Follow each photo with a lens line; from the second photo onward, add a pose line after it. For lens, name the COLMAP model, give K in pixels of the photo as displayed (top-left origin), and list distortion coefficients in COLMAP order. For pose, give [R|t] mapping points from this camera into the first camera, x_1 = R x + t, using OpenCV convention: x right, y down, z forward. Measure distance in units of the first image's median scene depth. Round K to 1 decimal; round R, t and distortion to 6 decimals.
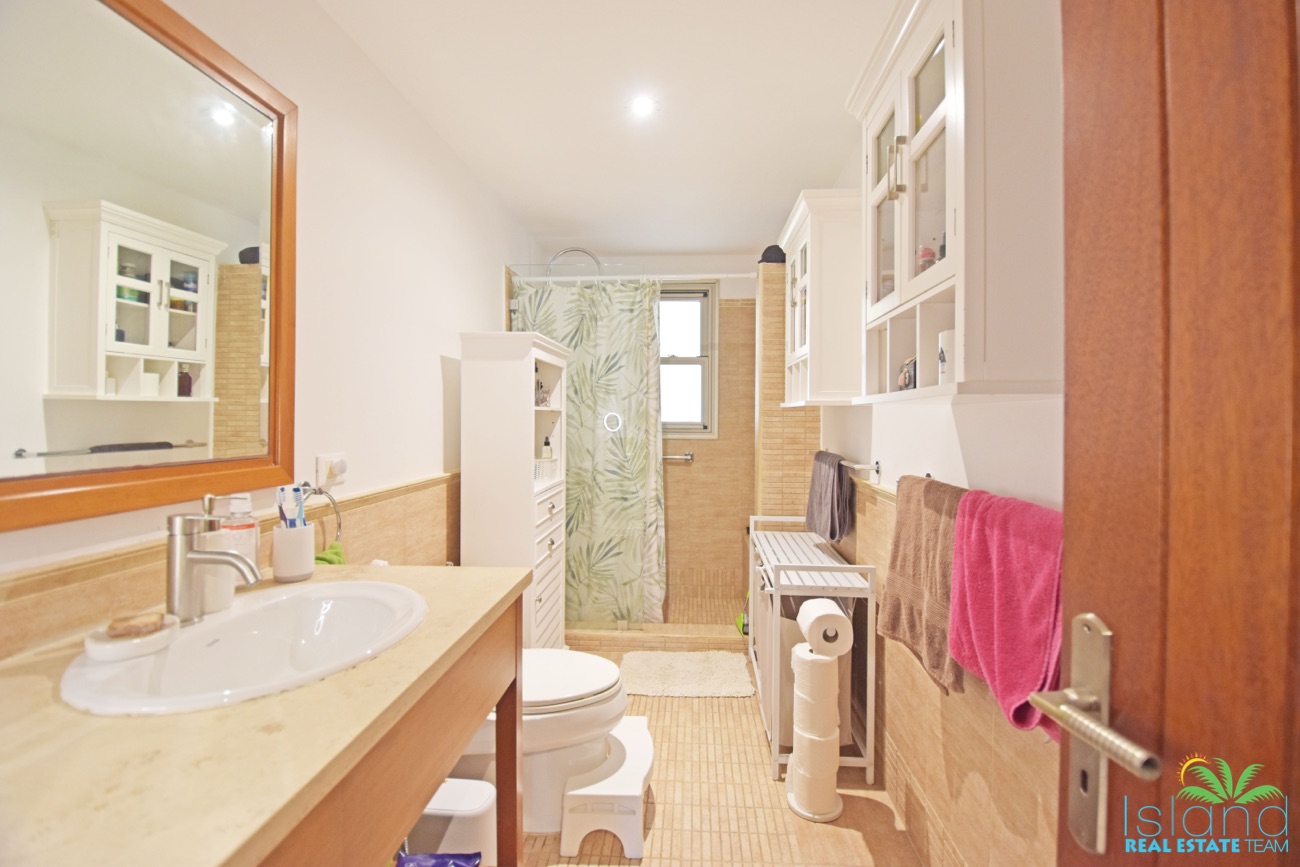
lens RADIAL K [[567.8, 0, 665.1], [0, 567.8, 422.7], [0, 0, 1]] dist [0.010991, -0.020125]
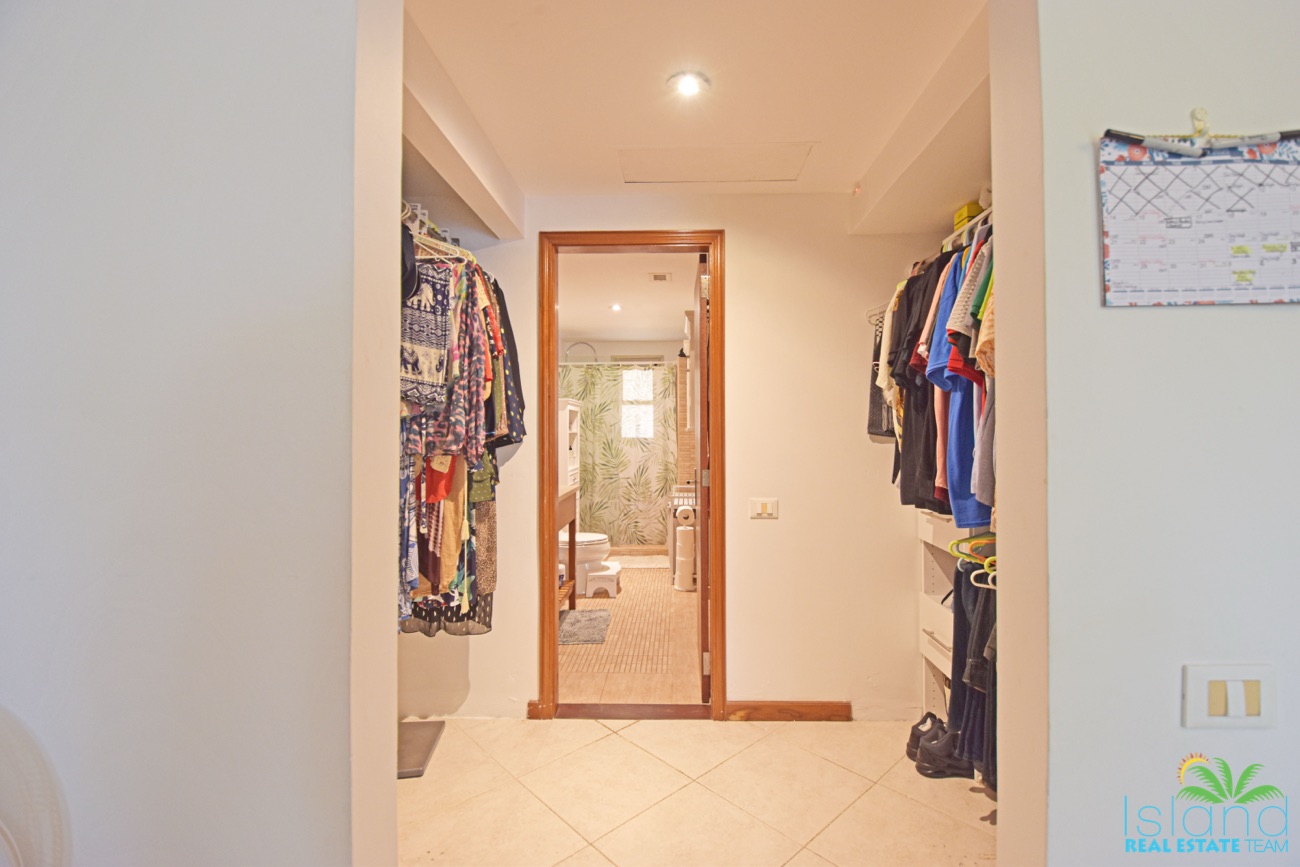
lens RADIAL K [[571.5, 0, 660.9], [0, 571.5, 427.0], [0, 0, 1]] dist [-0.001567, -0.000138]
pose [[0.999871, -0.008694, 0.013540, 0.076697], [0.009016, 0.999674, -0.023880, 0.009008], [-0.013328, 0.023999, 0.999623, -0.928961]]
